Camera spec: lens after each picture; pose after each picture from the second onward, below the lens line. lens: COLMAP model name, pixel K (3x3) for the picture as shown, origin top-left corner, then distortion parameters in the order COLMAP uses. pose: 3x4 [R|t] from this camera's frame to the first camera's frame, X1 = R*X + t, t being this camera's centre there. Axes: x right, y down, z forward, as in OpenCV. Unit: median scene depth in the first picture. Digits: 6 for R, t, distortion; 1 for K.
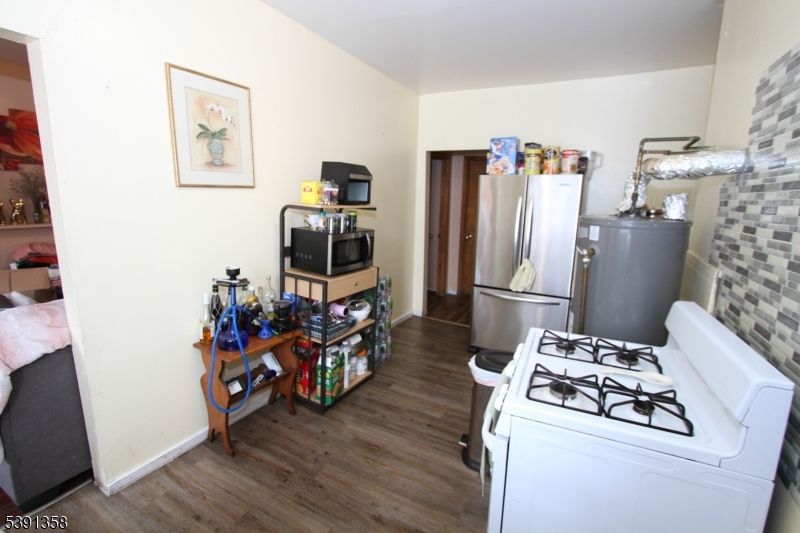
lens RADIAL K [[371.9, 0, 400.0], [0, 371.9, 266.5], [0, 0, 1]] dist [0.000314, 0.000128]
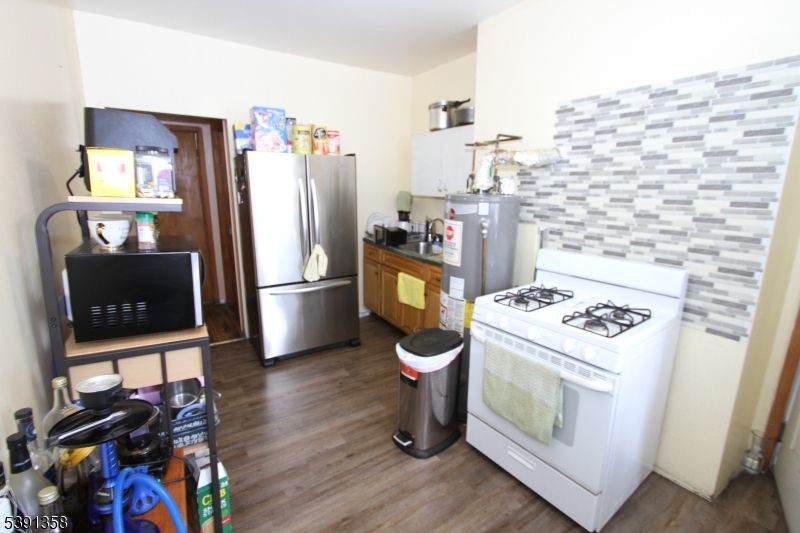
lens RADIAL K [[376.0, 0, 400.0], [0, 376.0, 266.5], [0, 0, 1]] dist [-0.021102, 0.007391]
pose [[0.475041, -0.212127, 0.854013, -0.497329], [0.165443, 0.974732, 0.150085, -0.096422], [-0.864271, 0.069994, 0.498133, 0.454437]]
